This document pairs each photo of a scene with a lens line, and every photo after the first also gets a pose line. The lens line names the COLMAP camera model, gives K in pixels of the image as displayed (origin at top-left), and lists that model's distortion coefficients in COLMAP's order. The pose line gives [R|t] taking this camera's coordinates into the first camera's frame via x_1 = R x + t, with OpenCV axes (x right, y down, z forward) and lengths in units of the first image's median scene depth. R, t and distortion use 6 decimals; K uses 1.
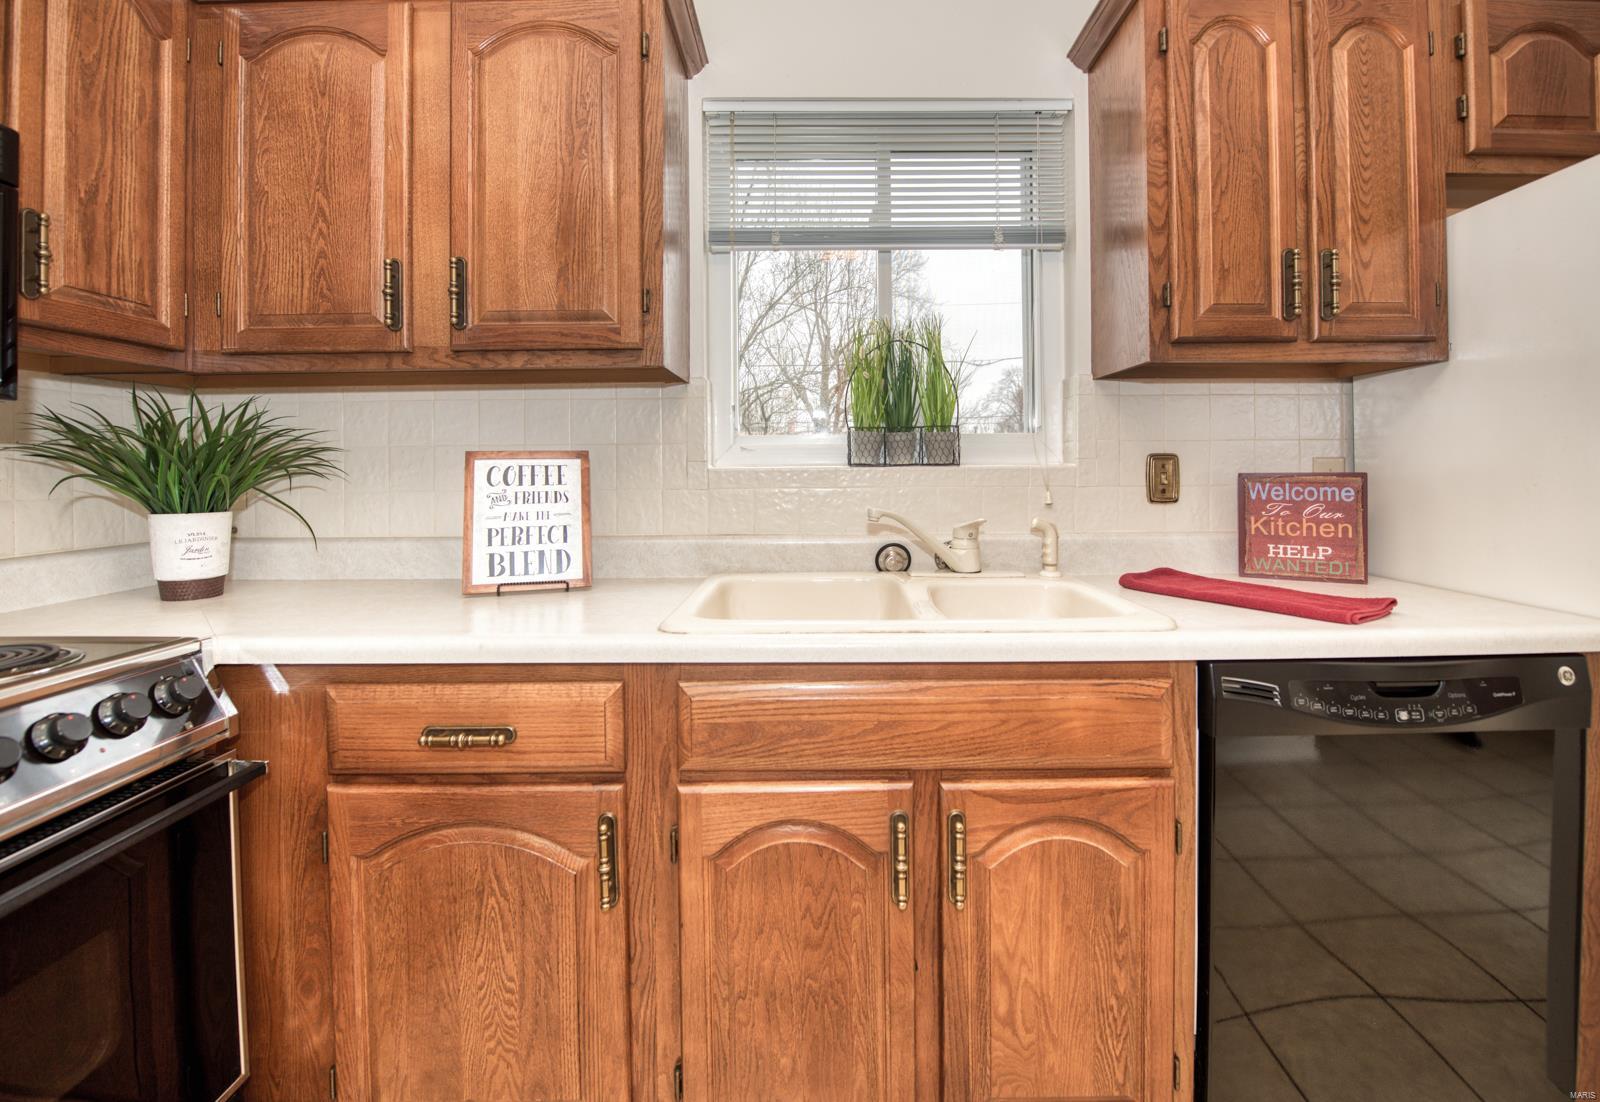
lens RADIAL K [[697.0, 0, 817.9], [0, 697.0, 470.1], [0, 0, 1]] dist [-0.018433, -0.000809]
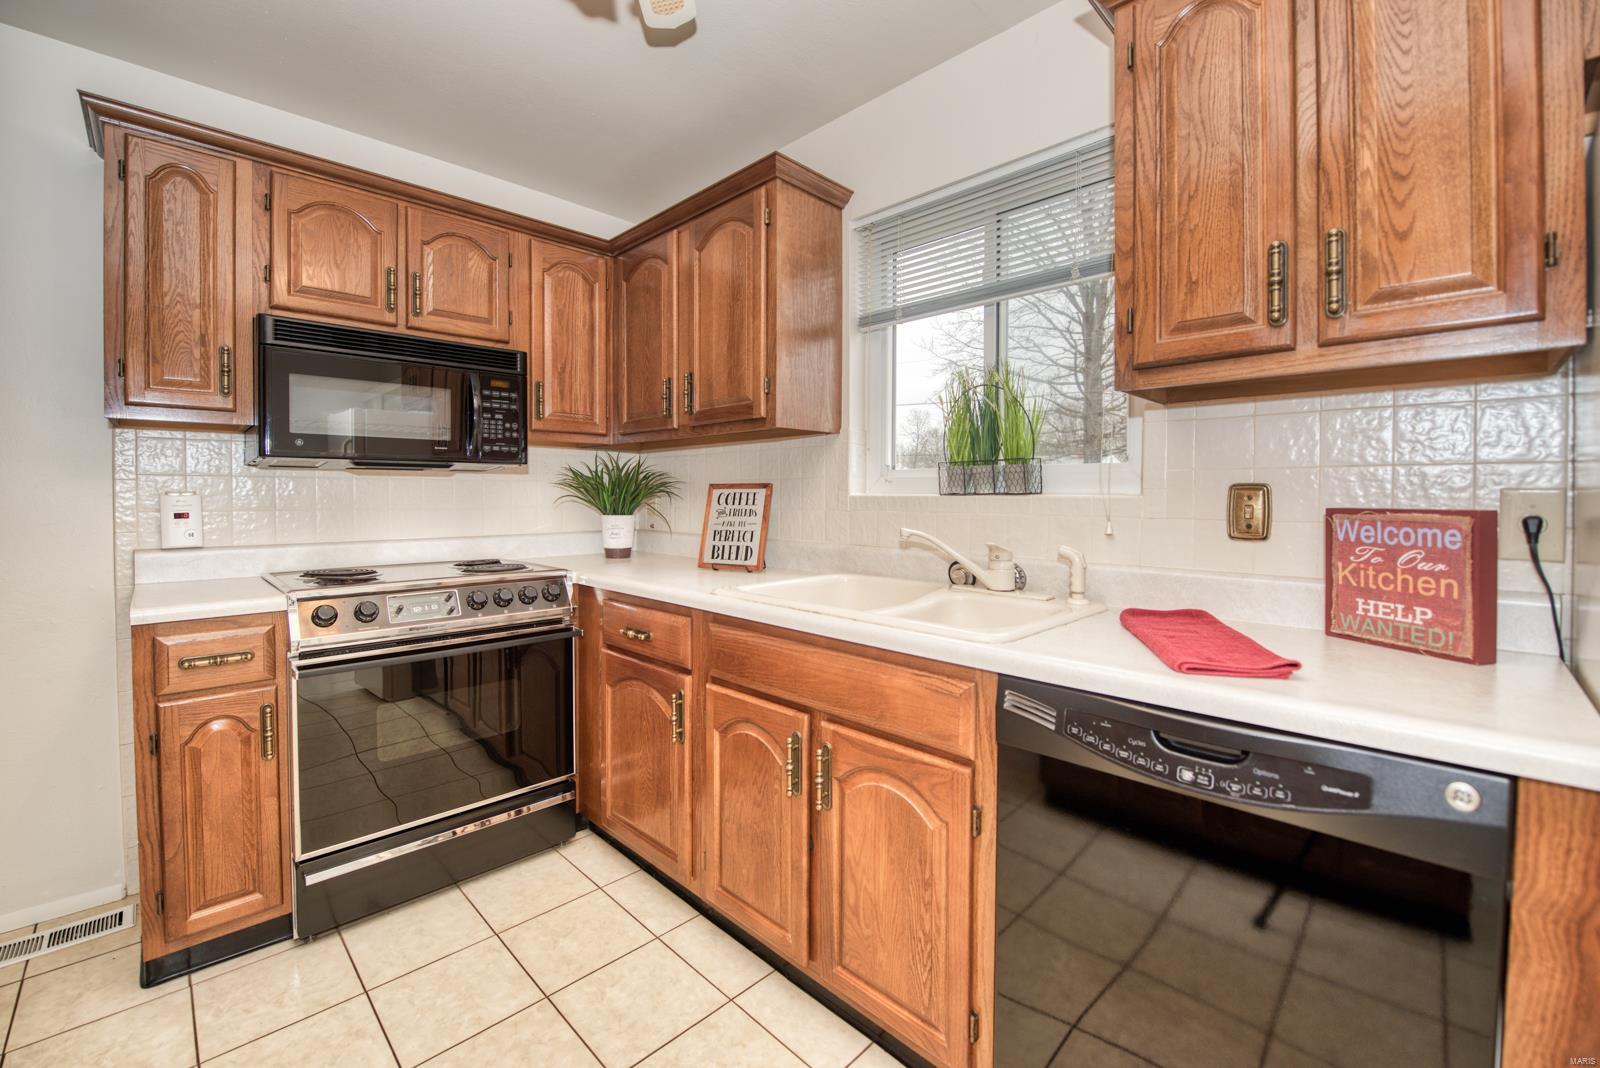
lens RADIAL K [[664.9, 0, 789.6], [0, 664.9, 505.2], [0, 0, 1]] dist [-0.017723, -0.000843]
pose [[0.699594, 0.020080, -0.714258, 0.843924], [-0.009106, 0.999774, 0.019187, -0.008825], [0.714482, -0.006919, 0.699619, 0.013323]]
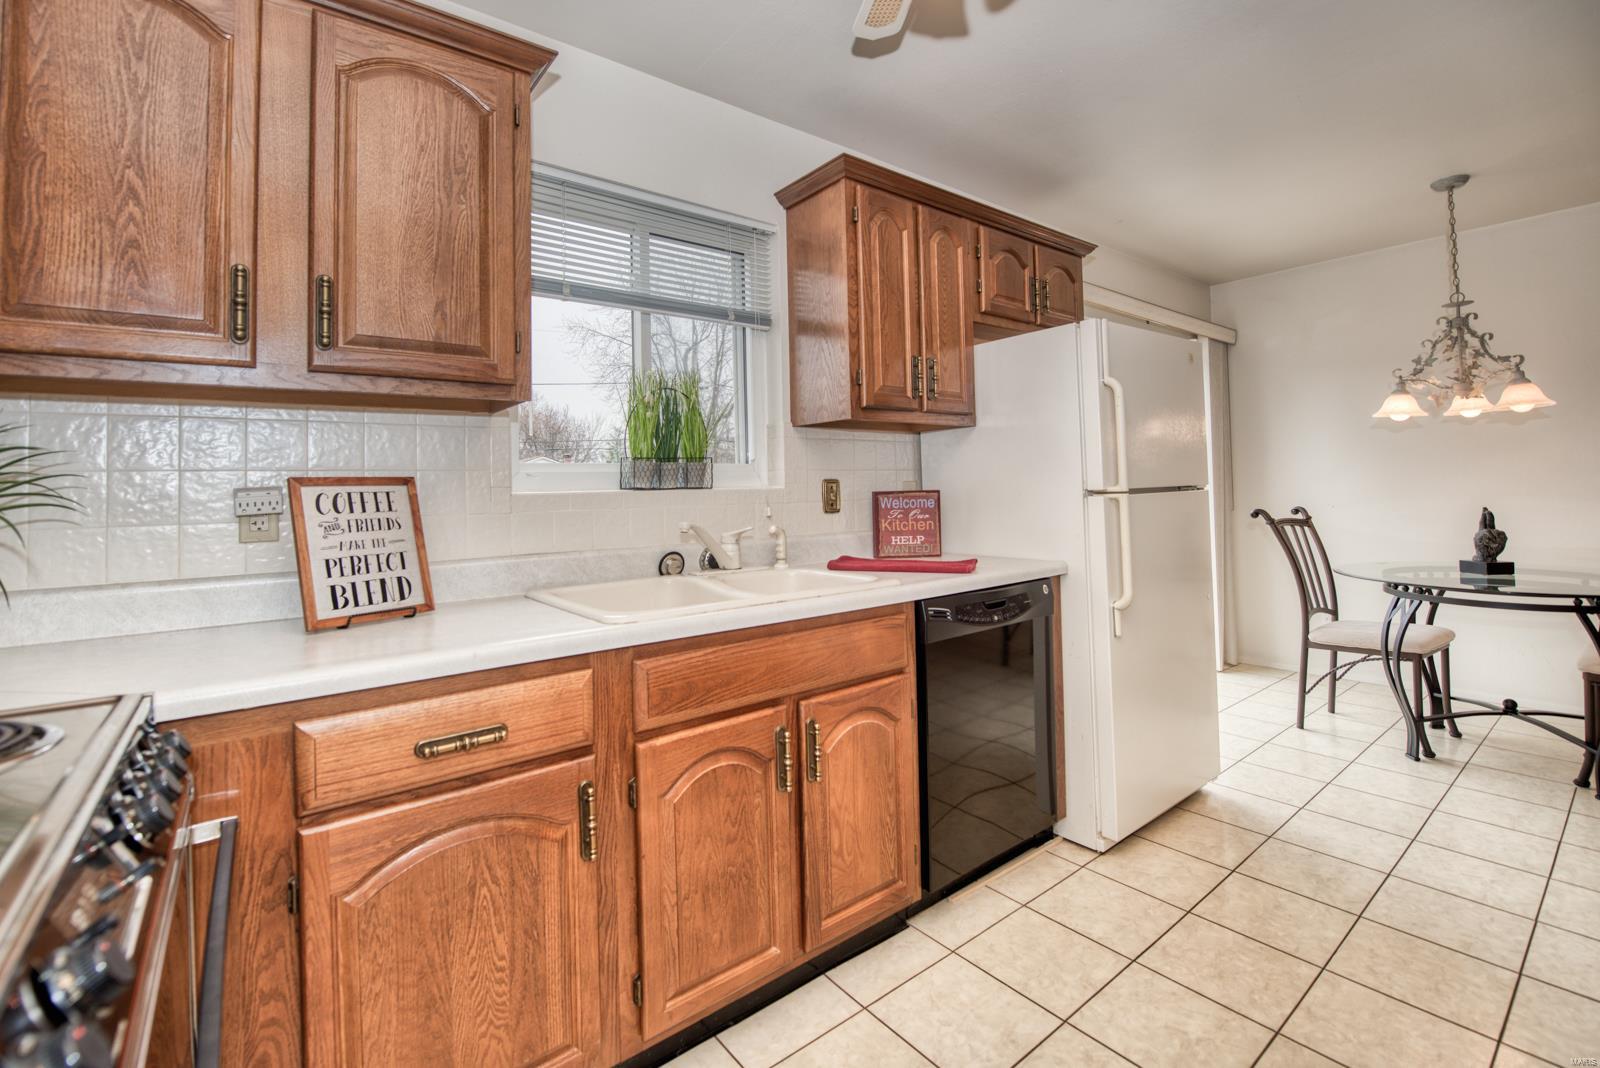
lens RADIAL K [[702.4, 0, 782.4], [0, 702.4, 468.4], [0, 0, 1]] dist [-0.019428, -0.000090]
pose [[0.794702, 0.007574, 0.606952, -0.594021], [0.017359, 0.999230, -0.035197, 0.005124], [-0.606751, 0.038507, 0.793958, -0.139587]]
